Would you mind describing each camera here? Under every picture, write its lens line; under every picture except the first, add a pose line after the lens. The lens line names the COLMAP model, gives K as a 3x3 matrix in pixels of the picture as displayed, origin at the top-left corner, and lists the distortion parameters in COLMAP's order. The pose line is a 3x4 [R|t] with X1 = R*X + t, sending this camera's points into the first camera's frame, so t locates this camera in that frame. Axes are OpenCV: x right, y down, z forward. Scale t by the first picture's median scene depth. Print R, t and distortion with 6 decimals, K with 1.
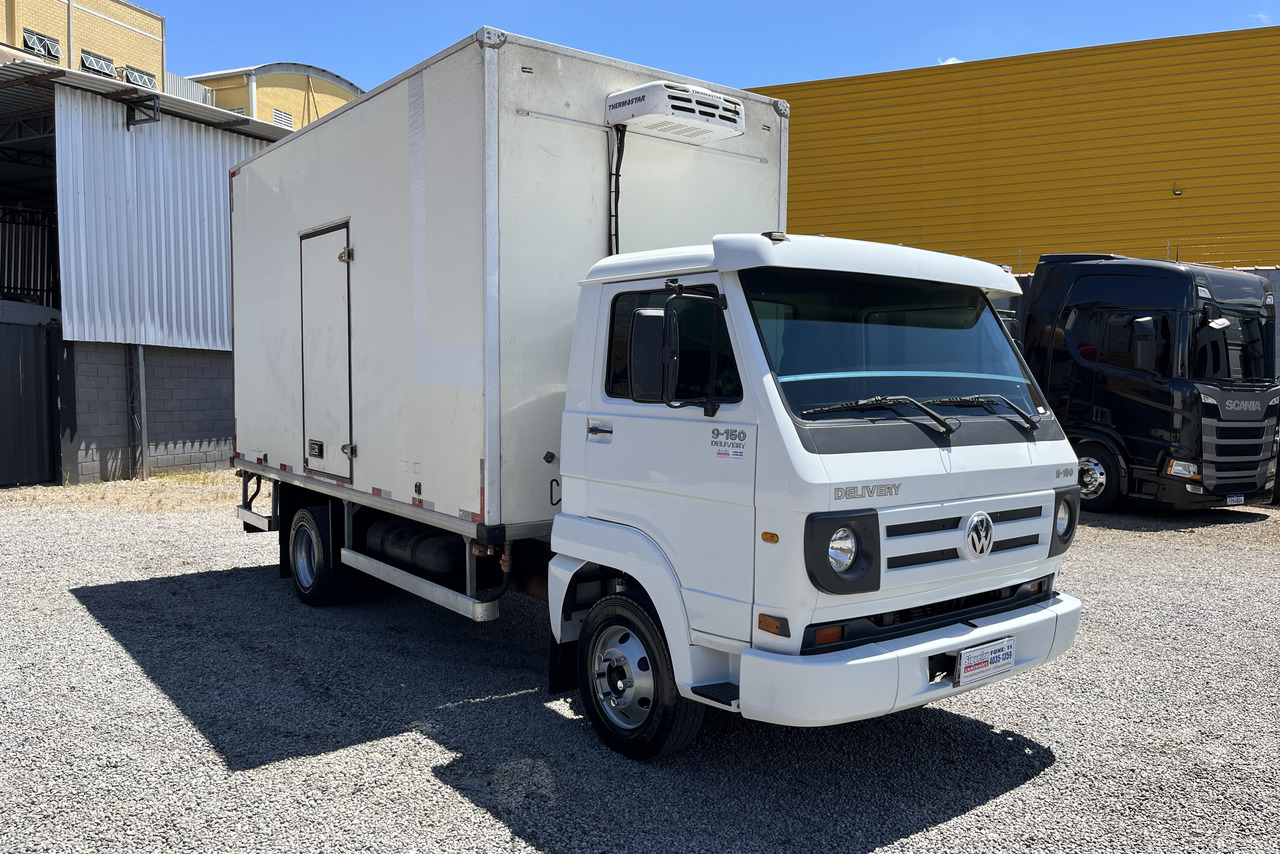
lens RADIAL K [[960.9, 0, 640.0], [0, 960.9, 427.0], [0, 0, 1]] dist [0.036569, -0.007047]
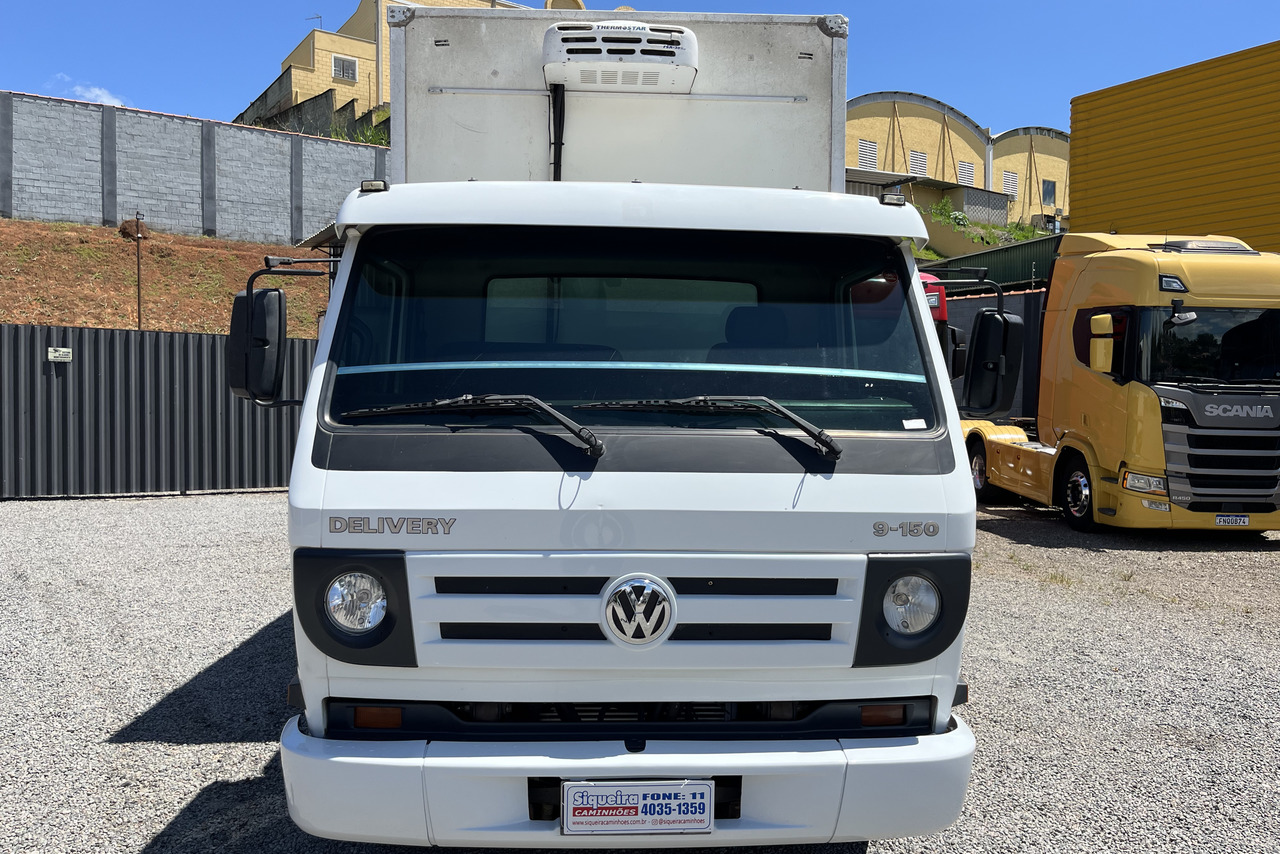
lens RADIAL K [[960.9, 0, 640.0], [0, 960.9, 427.0], [0, 0, 1]] dist [0.036569, -0.007047]
pose [[0.821179, 0.021315, -0.570272, 0.580632], [-0.032830, 0.999412, -0.009919, -0.003946], [0.569725, 0.026867, 0.821396, 0.374791]]
